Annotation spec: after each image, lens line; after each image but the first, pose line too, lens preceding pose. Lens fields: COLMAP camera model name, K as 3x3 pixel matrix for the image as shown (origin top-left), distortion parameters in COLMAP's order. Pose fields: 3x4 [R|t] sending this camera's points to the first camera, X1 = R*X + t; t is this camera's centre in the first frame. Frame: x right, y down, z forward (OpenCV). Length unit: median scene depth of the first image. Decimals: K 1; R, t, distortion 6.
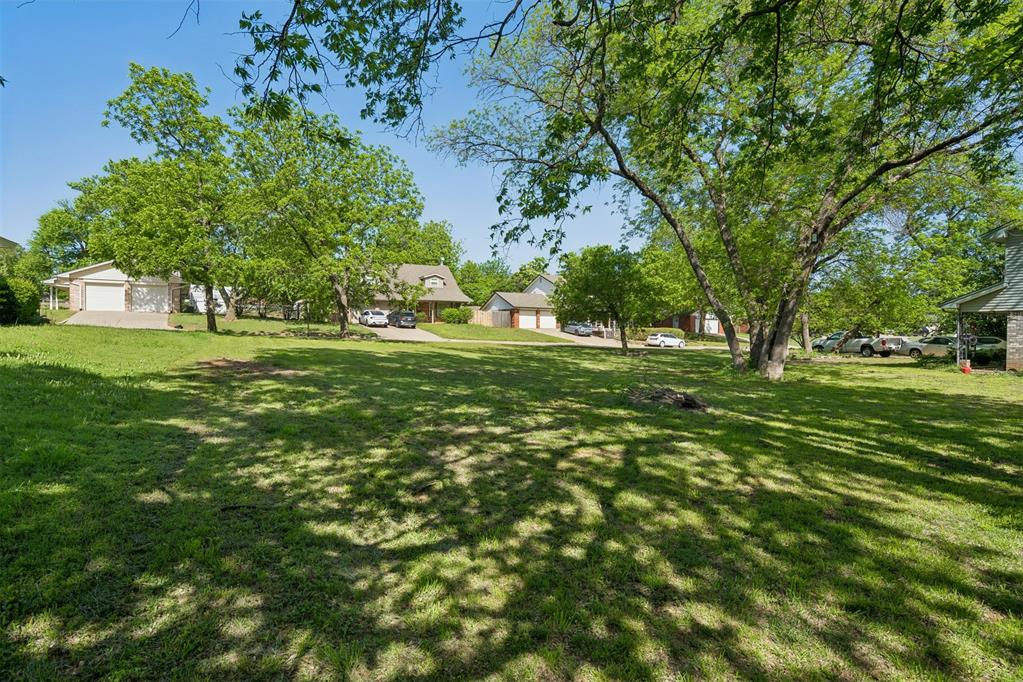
lens RADIAL K [[513.9, 0, 508.4], [0, 513.9, 341.5], [0, 0, 1]] dist [0.001857, 0.000630]
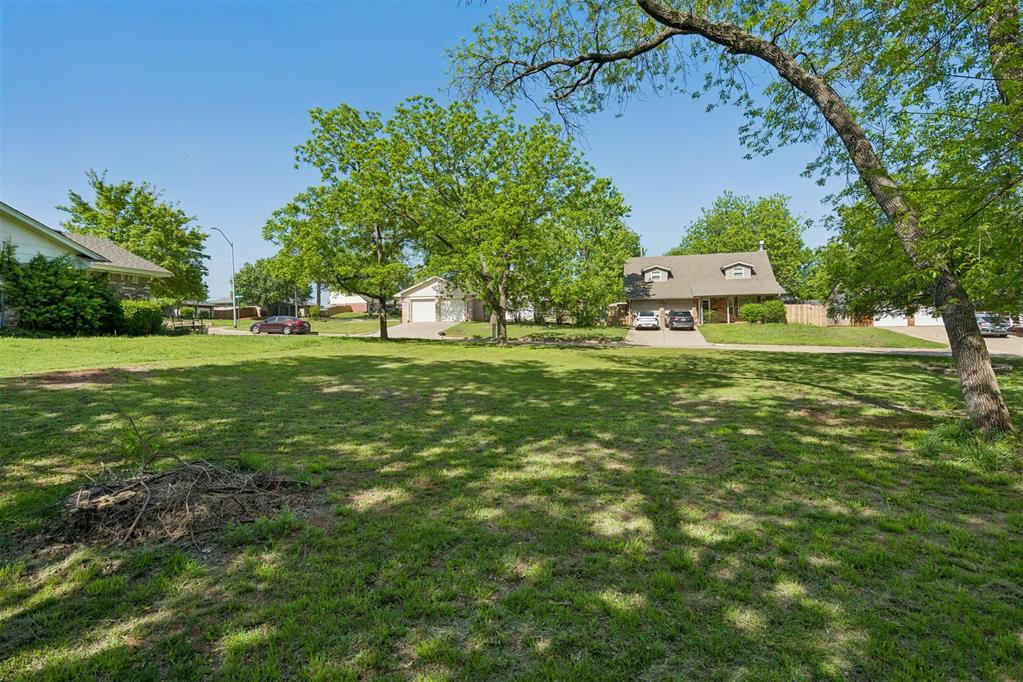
lens RADIAL K [[513.9, 0, 512.1], [0, 513.9, 340.6], [0, 0, 1]] dist [0.001857, 0.000630]
pose [[0.740028, -0.008395, -0.672523, 0.194974], [0.003185, 0.999955, -0.008978, -0.002454], [0.672568, 0.004502, 0.740021, 0.223519]]
